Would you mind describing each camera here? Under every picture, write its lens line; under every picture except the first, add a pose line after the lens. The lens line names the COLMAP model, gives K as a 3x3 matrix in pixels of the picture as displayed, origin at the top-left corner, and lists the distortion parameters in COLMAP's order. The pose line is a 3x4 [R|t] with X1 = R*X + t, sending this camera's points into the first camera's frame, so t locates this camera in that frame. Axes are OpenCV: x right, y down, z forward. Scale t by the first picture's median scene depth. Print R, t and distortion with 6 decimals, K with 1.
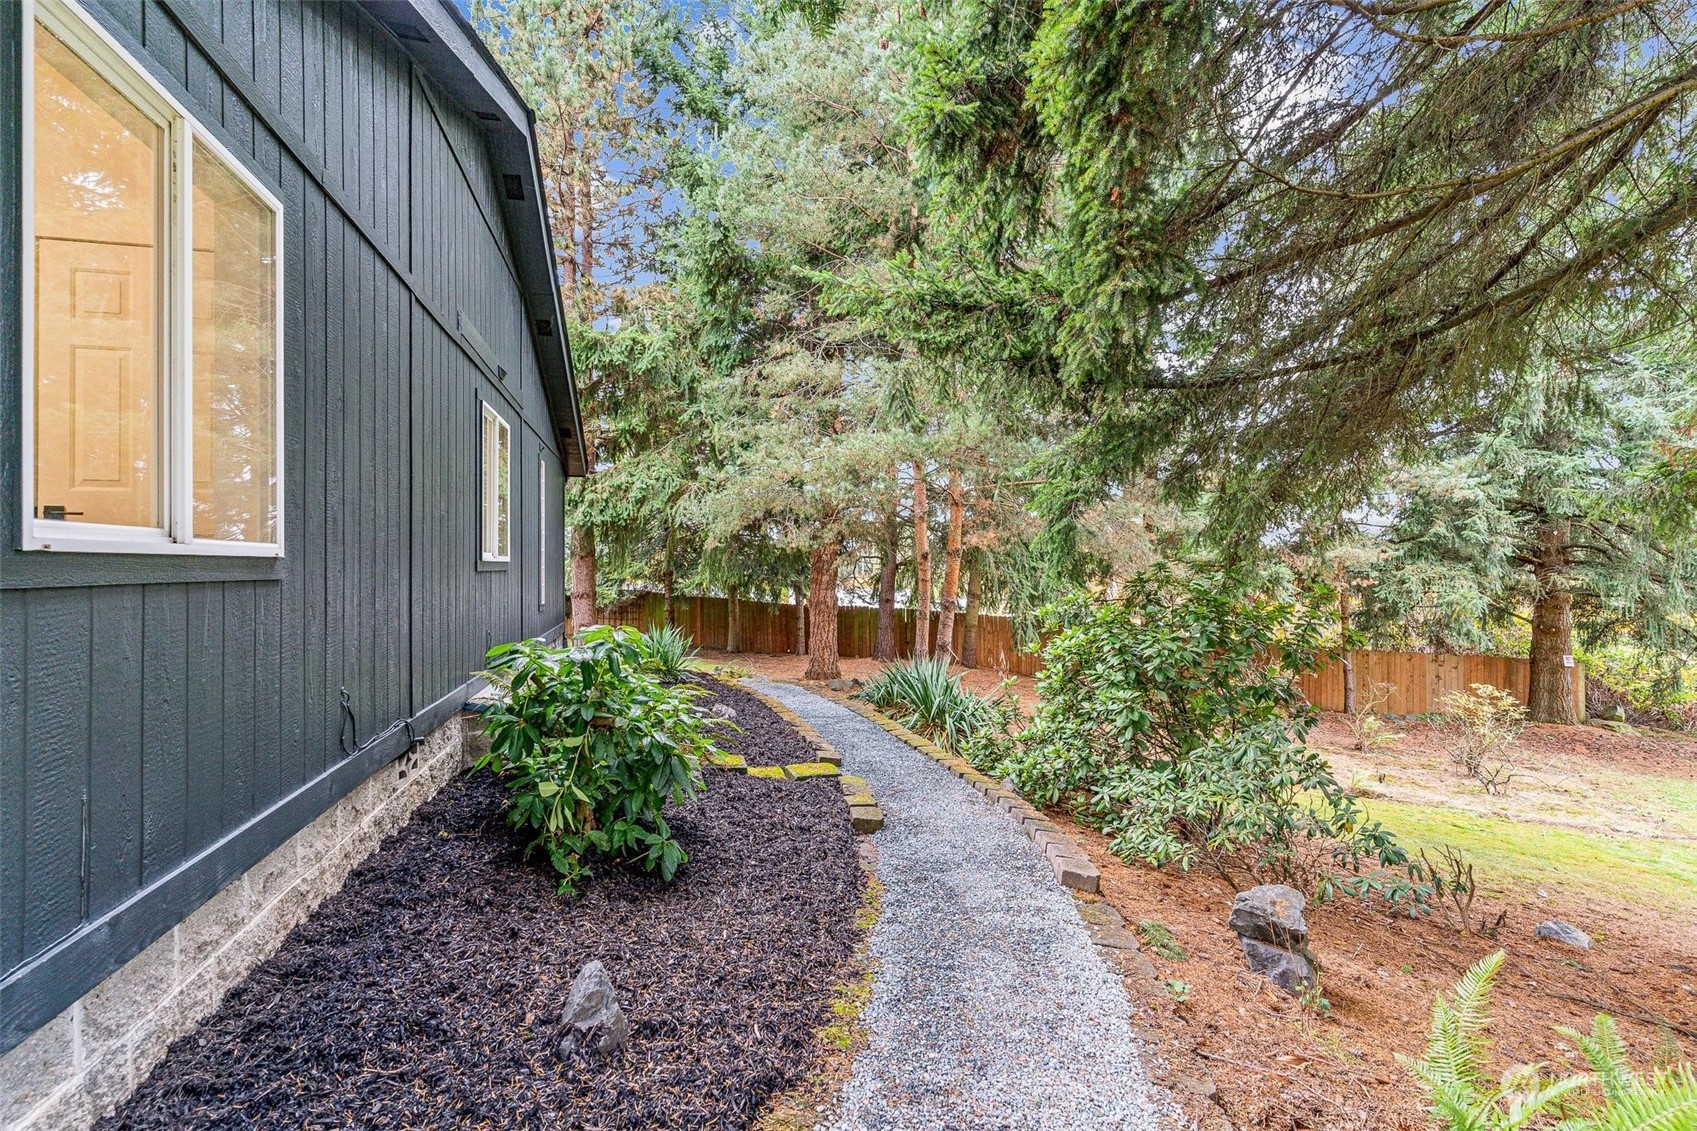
lens RADIAL K [[820.1, 0, 853.0], [0, 820.1, 558.6], [0, 0, 1]] dist [0.003944, 0.000419]
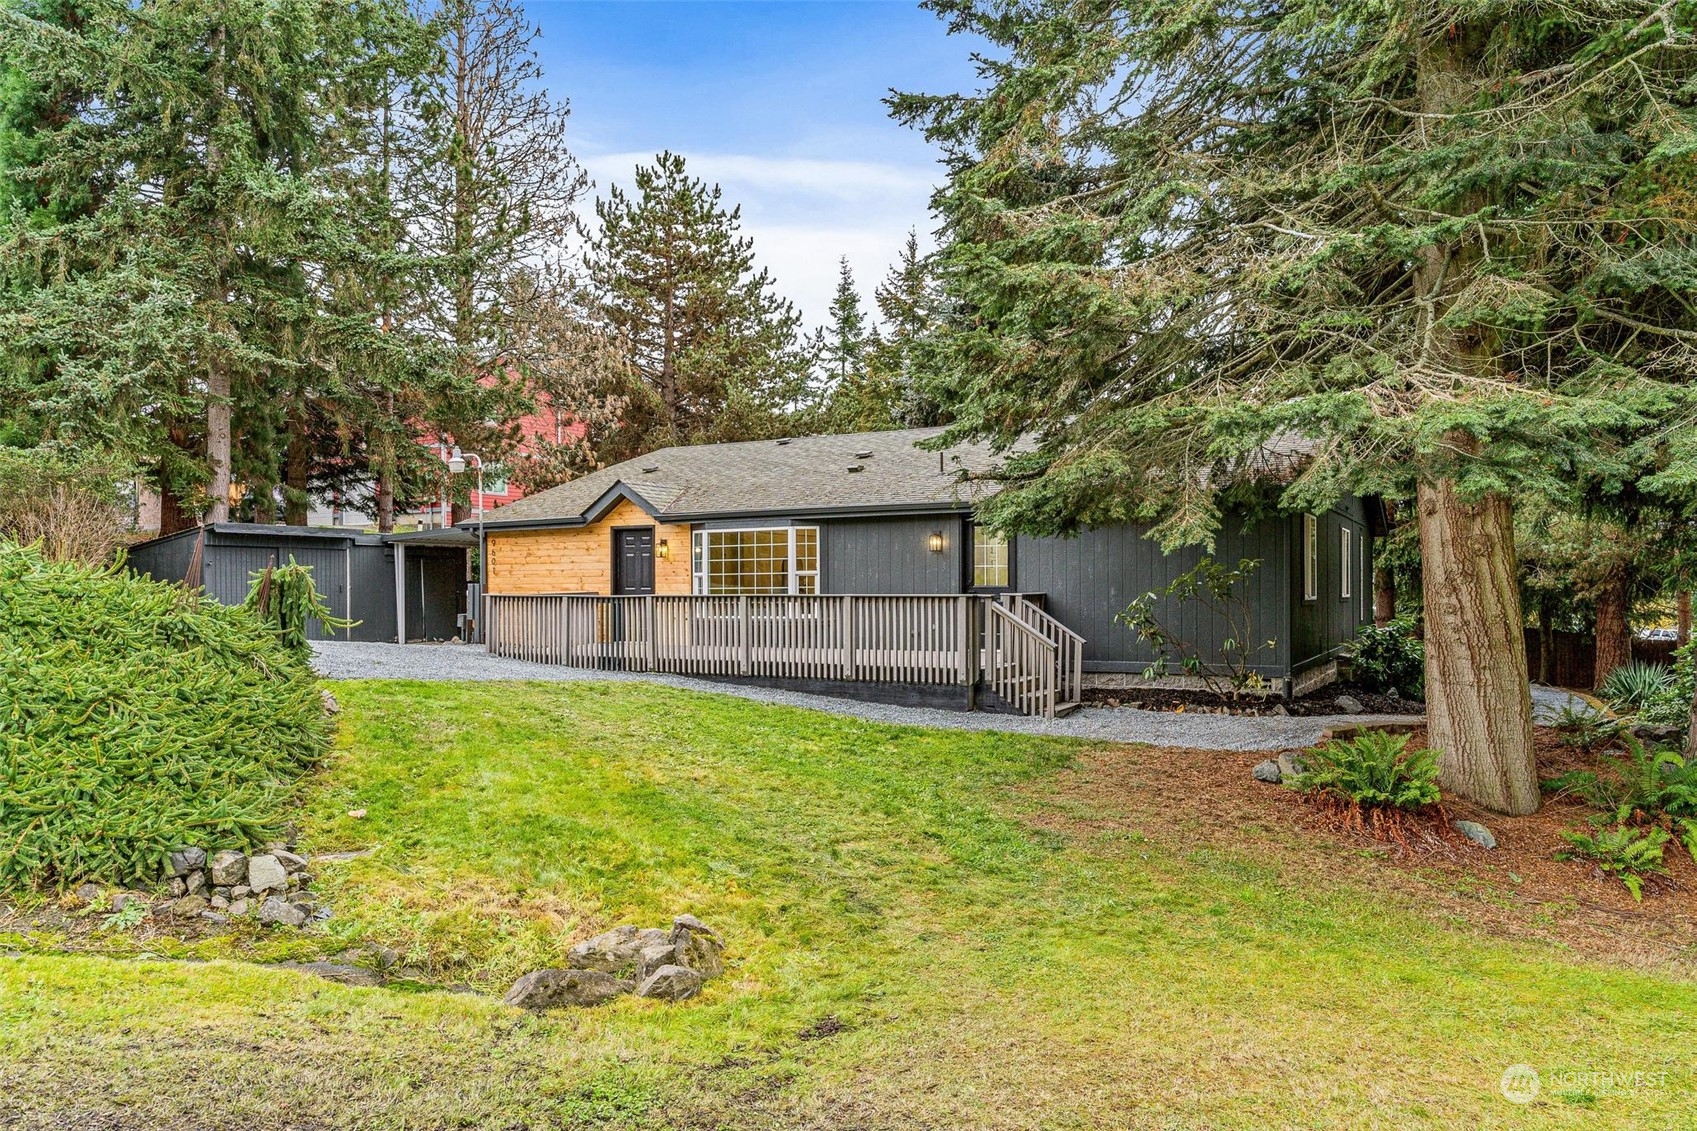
lens RADIAL K [[1143.7, 0, 850.4], [0, 1143.7, 570.4], [0, 0, 1]] dist [0.002704, 0.001308]
pose [[0.734425, -0.005805, -0.678665, 0.309130], [-0.003262, 0.999922, -0.012083, -0.010728], [0.678682, 0.011088, 0.734349, -0.998877]]
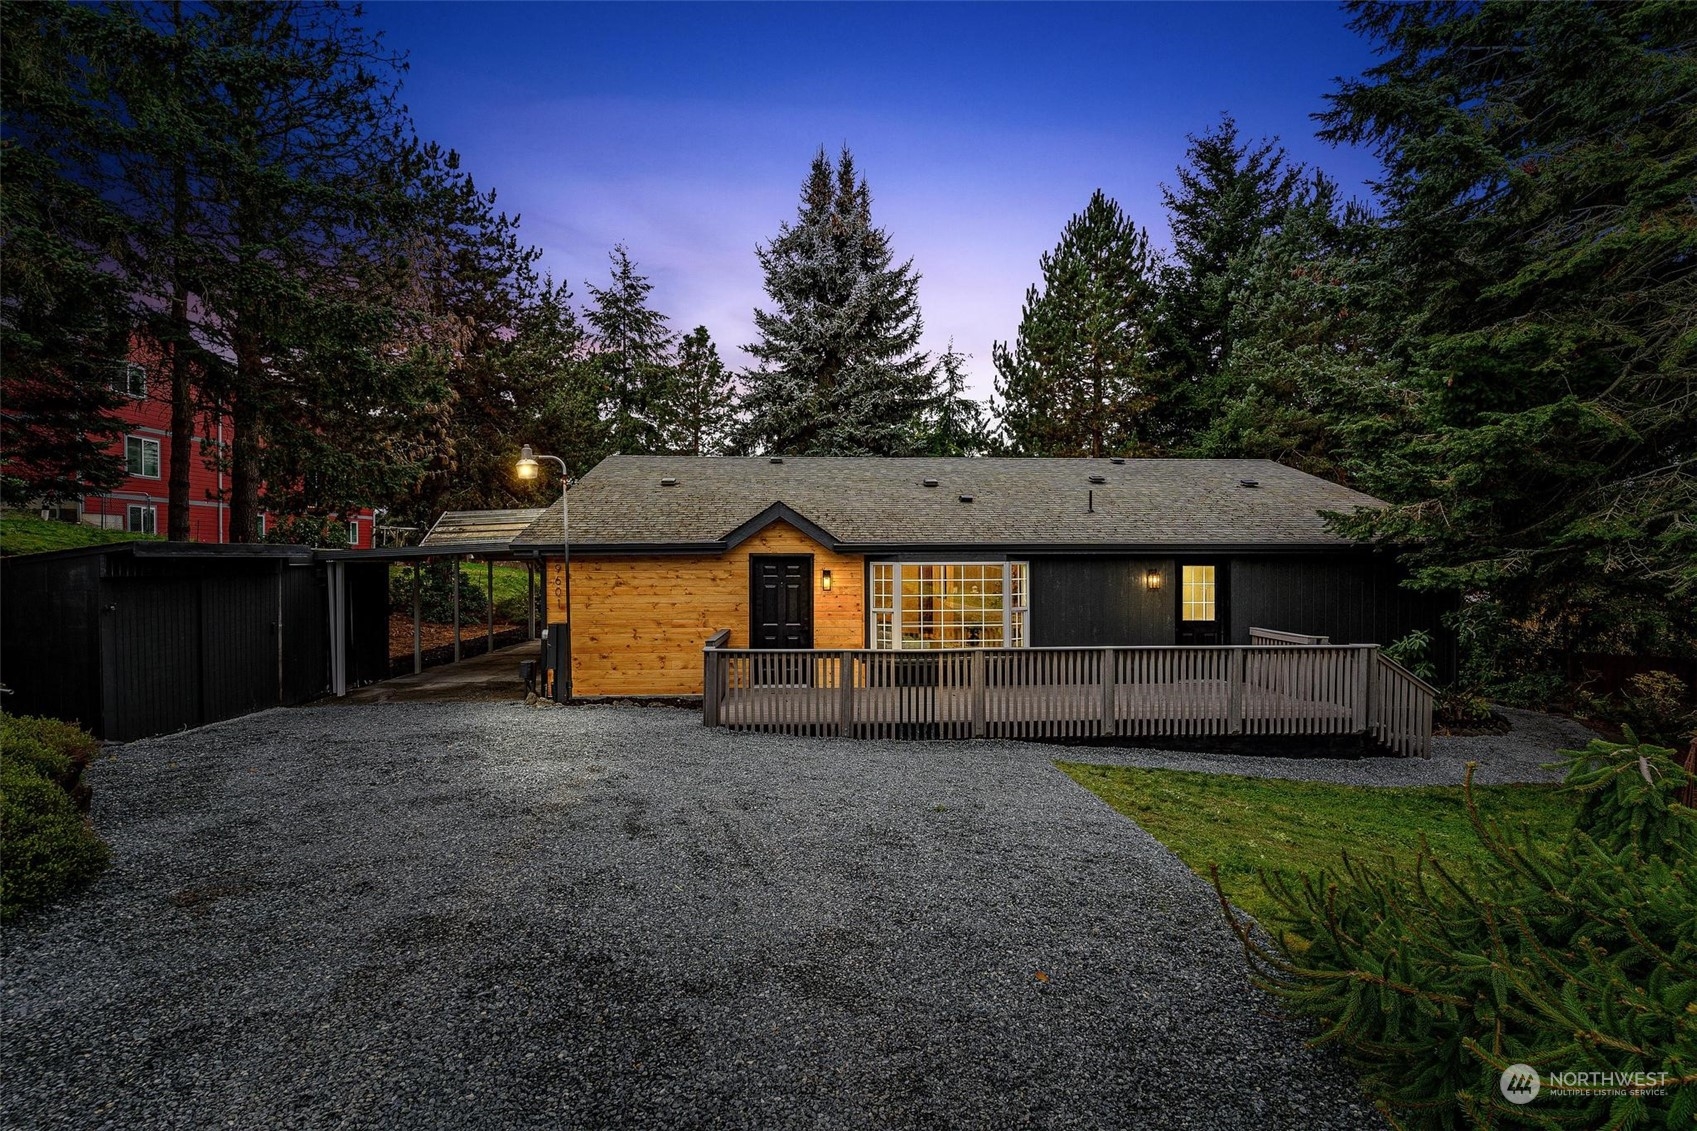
lens RADIAL K [[820.1, 0, 850.1], [0, 820.1, 567.3], [0, 0, 1]] dist [0.003944, 0.000419]
pose [[0.985553, 0.011072, -0.169002, -0.629778], [-0.008169, 0.999807, 0.017861, -0.084137], [0.169167, -0.016223, 0.985454, -1.007211]]
